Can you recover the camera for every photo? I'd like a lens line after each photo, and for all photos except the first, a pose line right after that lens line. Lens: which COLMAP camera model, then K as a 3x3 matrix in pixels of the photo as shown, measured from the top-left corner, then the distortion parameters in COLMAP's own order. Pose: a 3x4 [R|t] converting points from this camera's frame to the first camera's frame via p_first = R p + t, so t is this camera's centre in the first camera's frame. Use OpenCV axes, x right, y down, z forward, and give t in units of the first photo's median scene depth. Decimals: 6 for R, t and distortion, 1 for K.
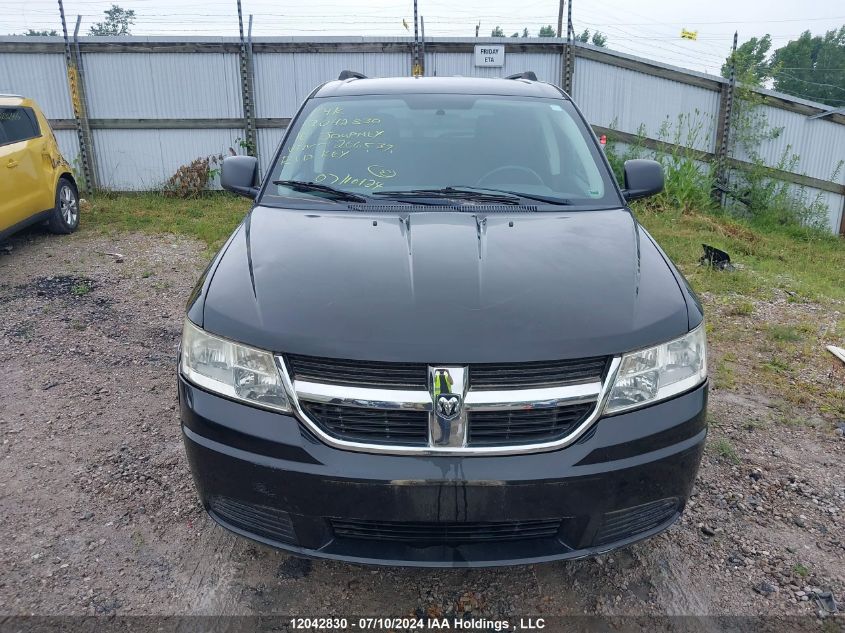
lens RADIAL K [[675.7, 0, 422.5], [0, 675.7, 316.5], [0, 0, 1]] dist [0.017725, -0.011819]
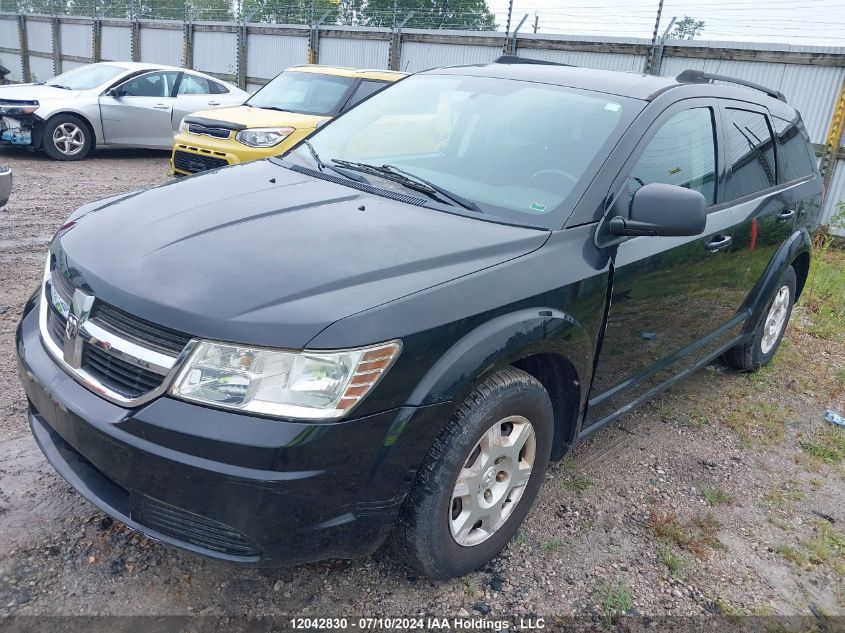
lens RADIAL K [[675.7, 0, 422.5], [0, 675.7, 316.5], [0, 0, 1]] dist [0.017725, -0.011819]
pose [[0.742223, 0.293849, -0.602293, 0.184488], [-0.302565, 0.948863, 0.090075, -0.024768], [0.597962, 0.115377, 0.793177, 0.082208]]
